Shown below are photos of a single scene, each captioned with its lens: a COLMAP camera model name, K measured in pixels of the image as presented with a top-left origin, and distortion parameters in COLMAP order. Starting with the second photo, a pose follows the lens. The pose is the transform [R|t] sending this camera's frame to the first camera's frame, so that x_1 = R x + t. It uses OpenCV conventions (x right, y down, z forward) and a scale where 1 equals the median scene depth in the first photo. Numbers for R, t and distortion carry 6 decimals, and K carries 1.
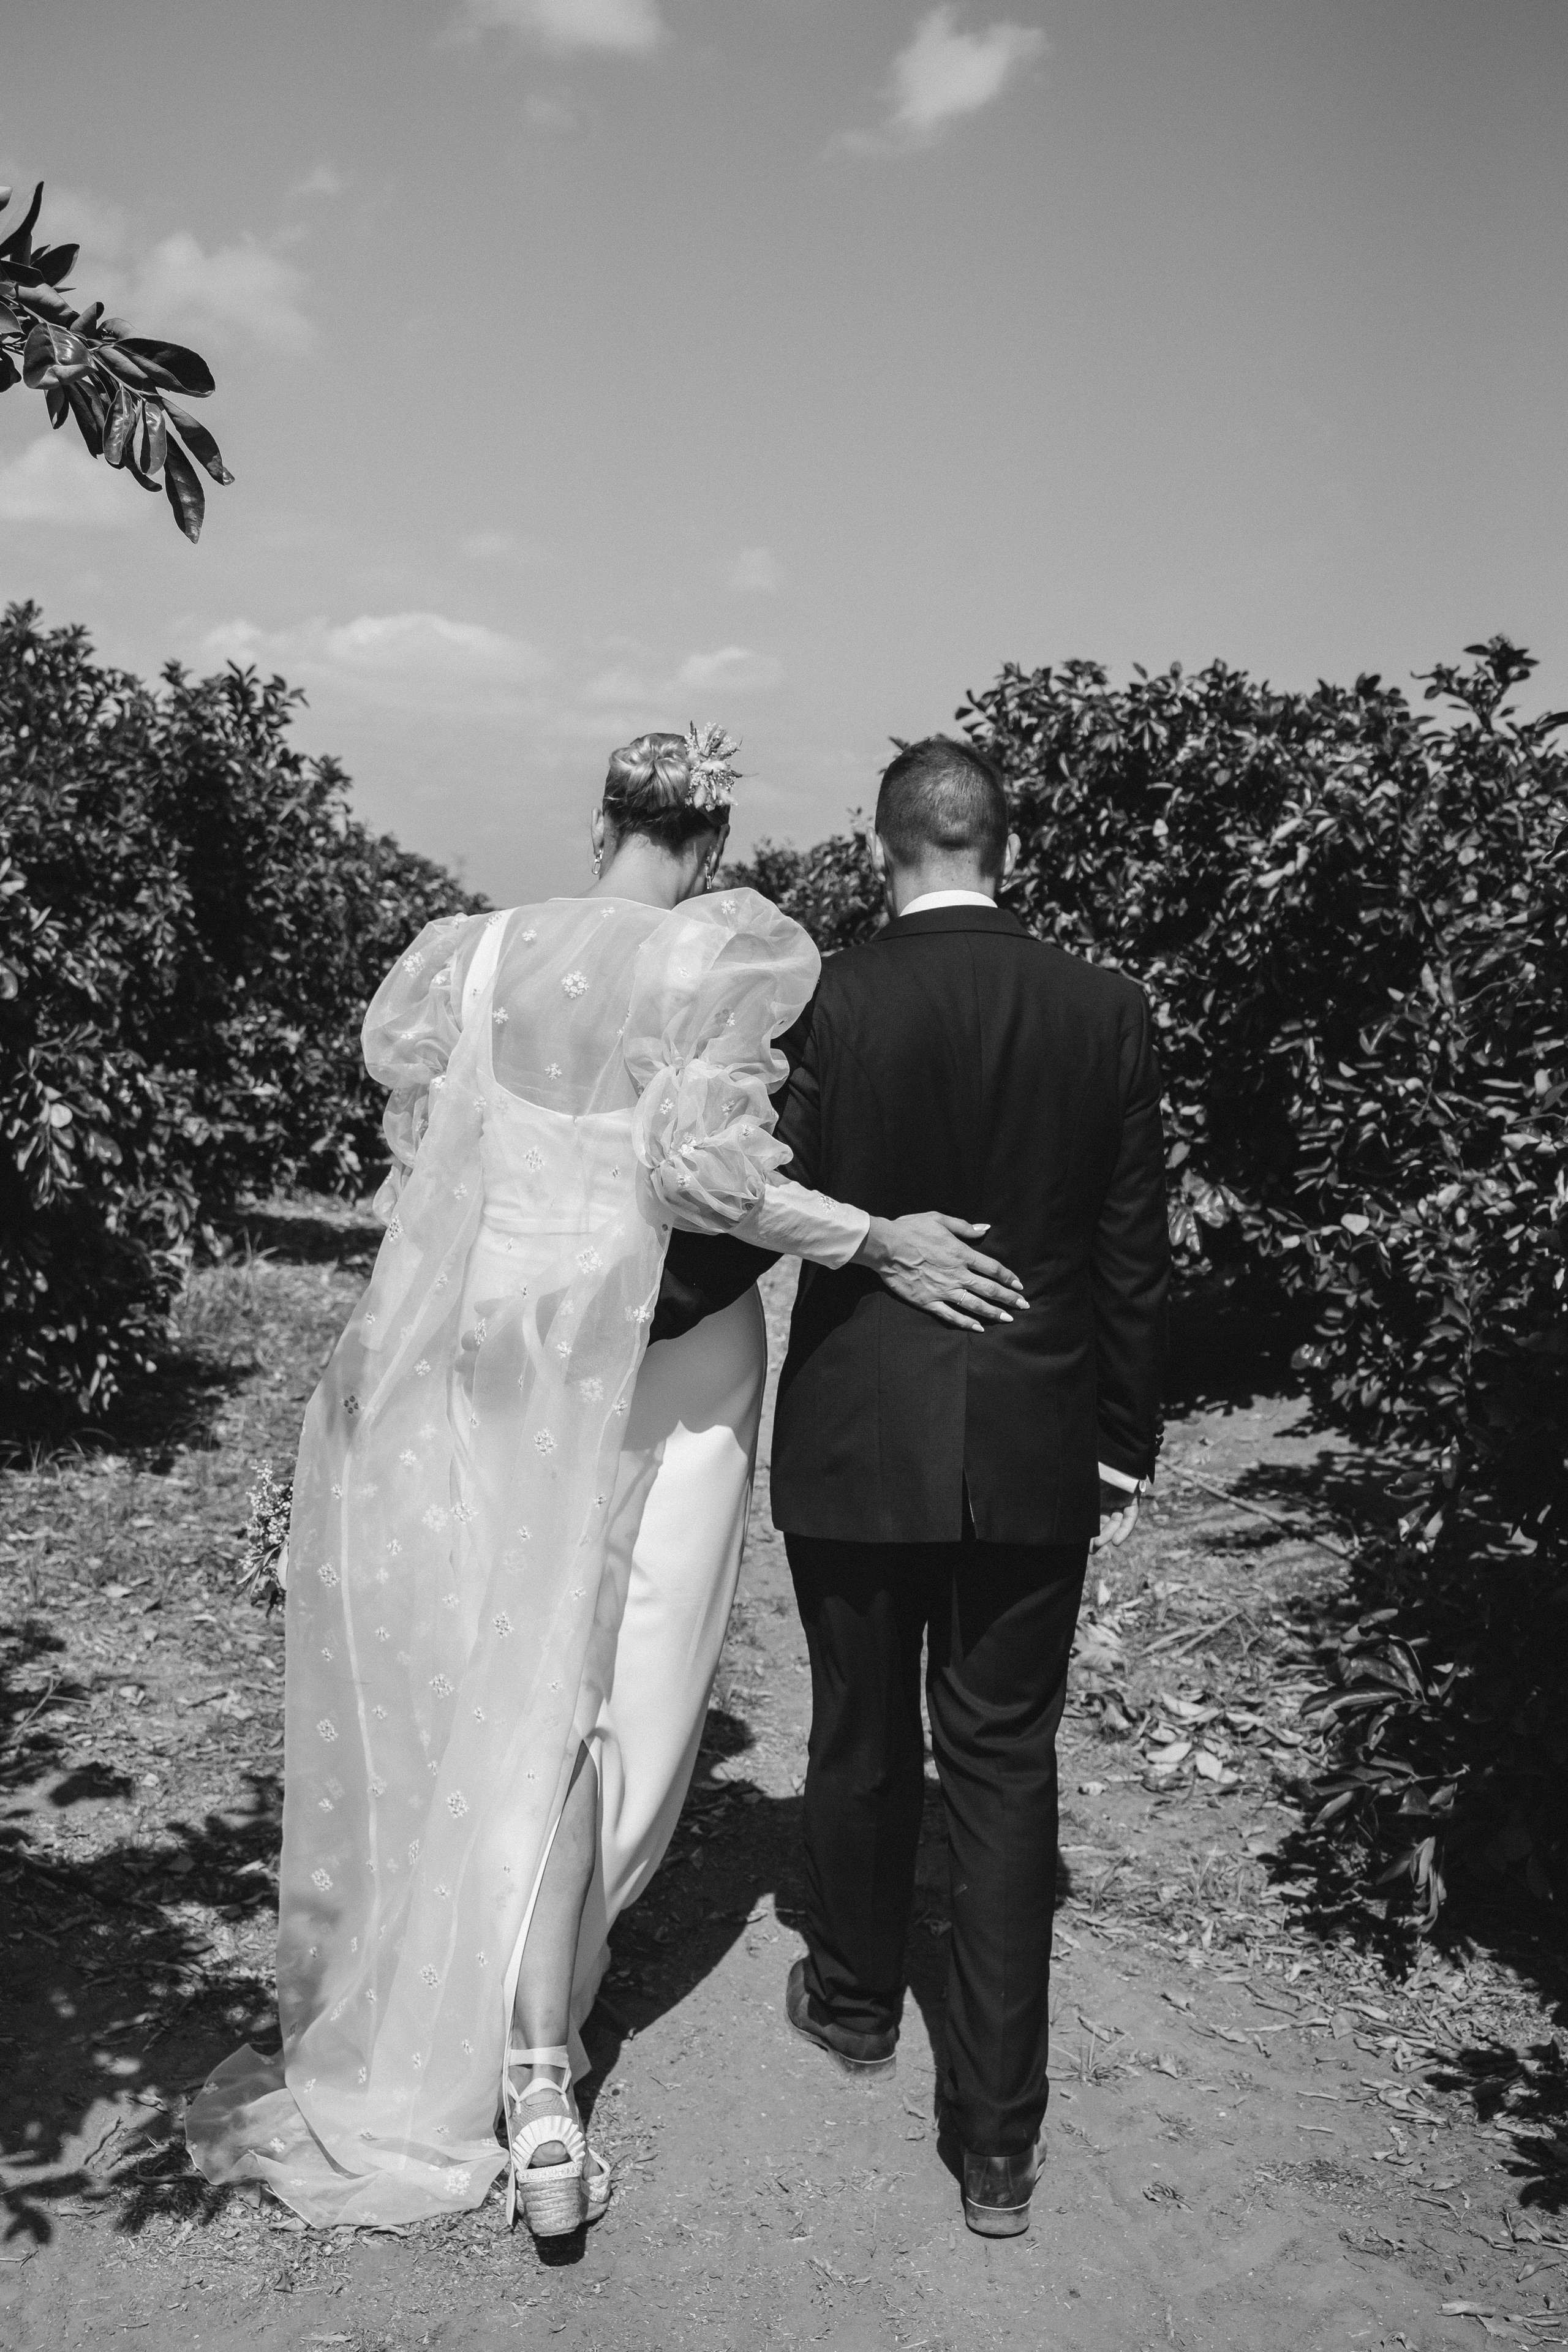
lens RADIAL K [[2083.4, 0, 784.0], [0, 2083.4, 1176.0], [0, 0, 1]] dist [-0.069627, 0.013128]
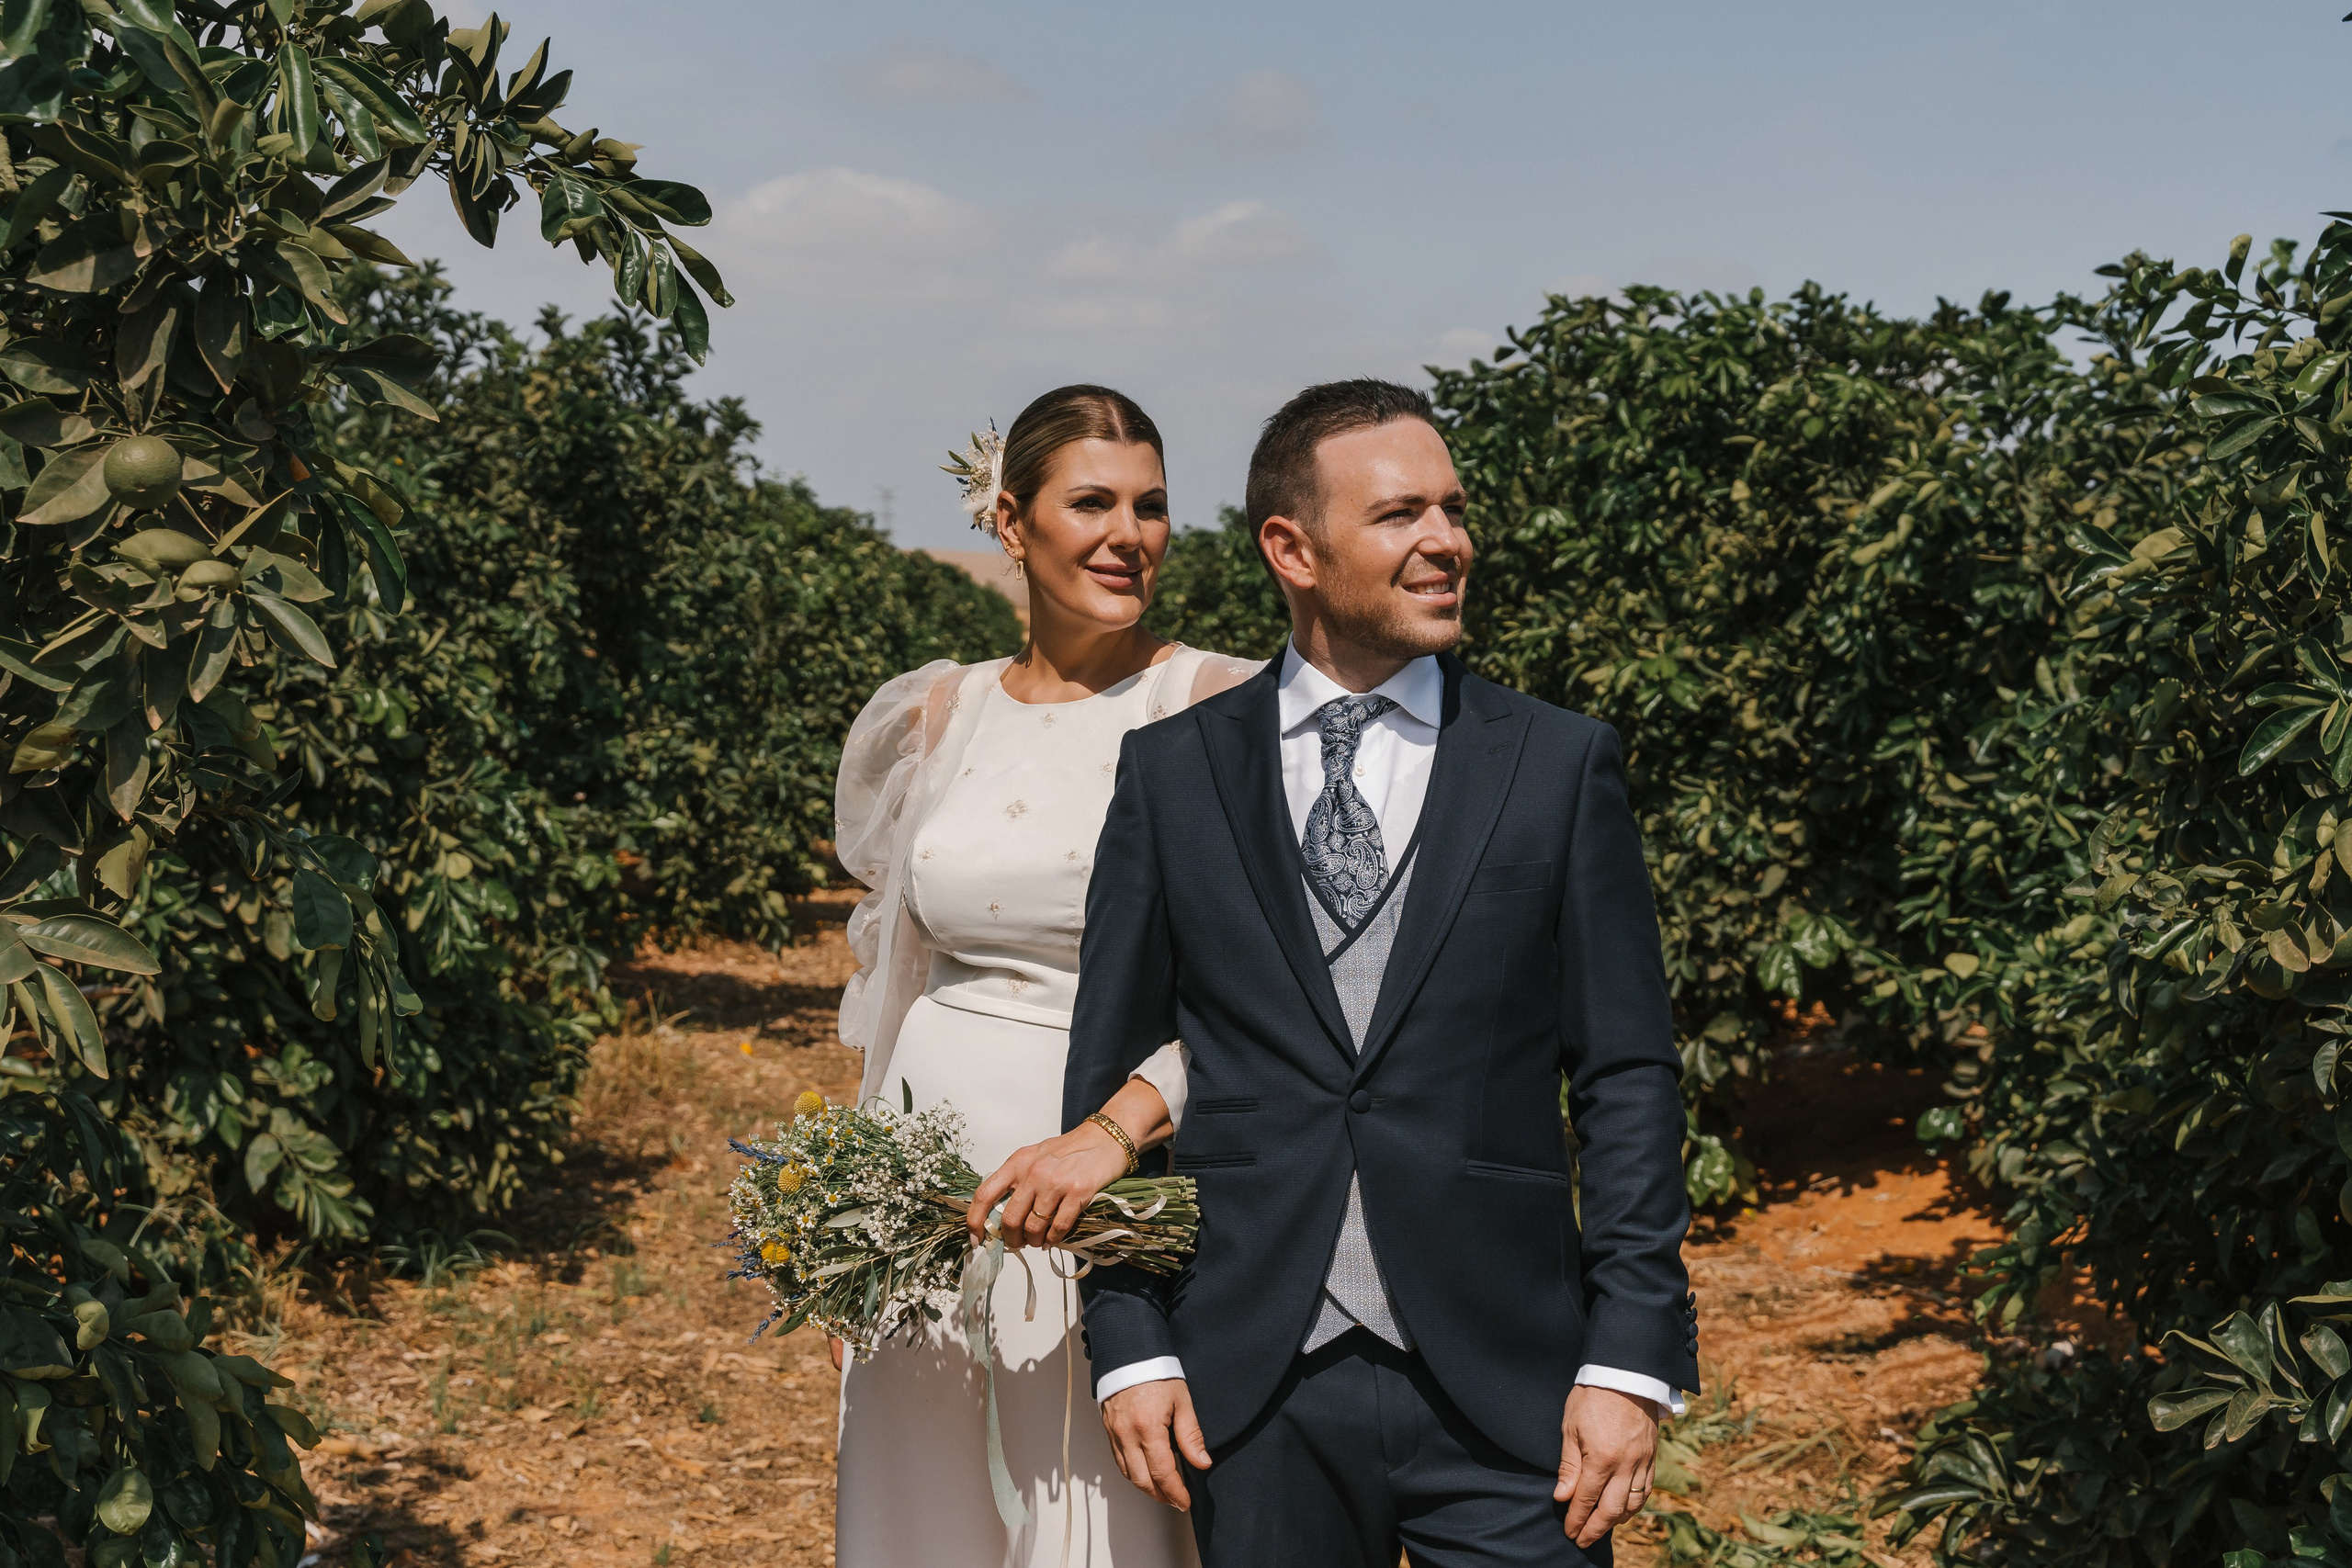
lens RADIAL K [[2798.9, 0, 1176.0], [0, 2798.9, 784.0], [0, 0, 1]] dist [-0.015034, -0.030464]
pose [[0.998459, -0.022199, -0.050861, 0.008874], [0.020127, 0.998961, -0.040895, -0.007883], [0.051716, 0.039808, 0.997868, -0.125763]]
